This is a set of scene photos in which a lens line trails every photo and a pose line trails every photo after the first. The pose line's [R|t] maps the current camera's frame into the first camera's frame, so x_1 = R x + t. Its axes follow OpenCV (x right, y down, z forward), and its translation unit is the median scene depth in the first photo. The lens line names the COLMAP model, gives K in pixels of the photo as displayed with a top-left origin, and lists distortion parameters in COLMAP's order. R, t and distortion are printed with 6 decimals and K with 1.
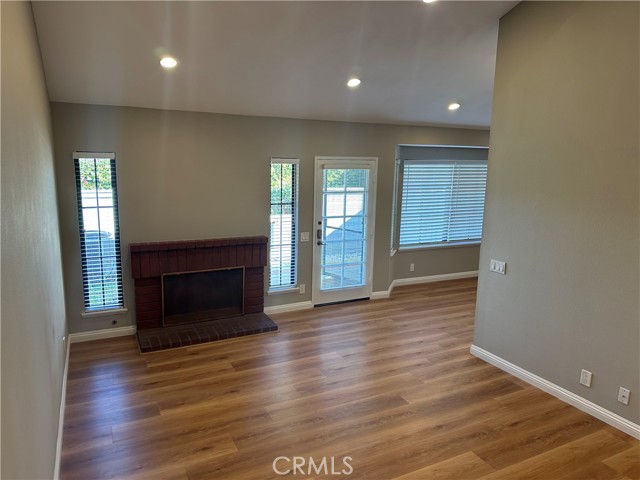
lens RADIAL K [[447.5, 0, 317.6], [0, 447.5, 241.5], [0, 0, 1]] dist [0.133443, -0.200546]
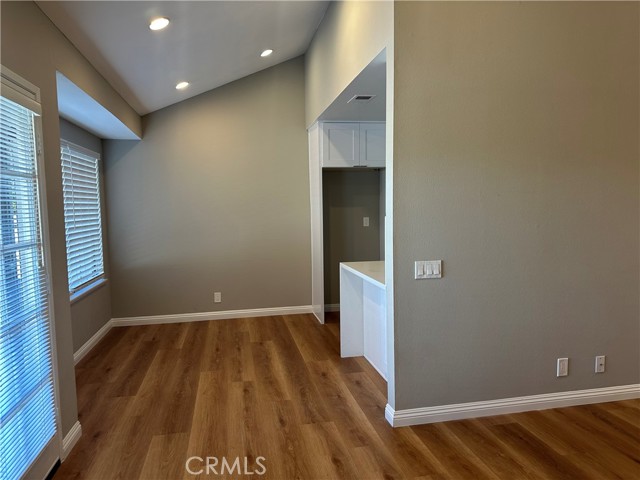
lens RADIAL K [[452.4, 0, 321.5], [0, 452.4, 251.5], [0, 0, 1]] dist [0.009206, -0.000548]
pose [[0.260895, -0.120188, 0.957856, -0.222707], [0.195264, 0.978280, 0.069566, -0.038849], [-0.945413, 0.168885, 0.278696, 0.854939]]
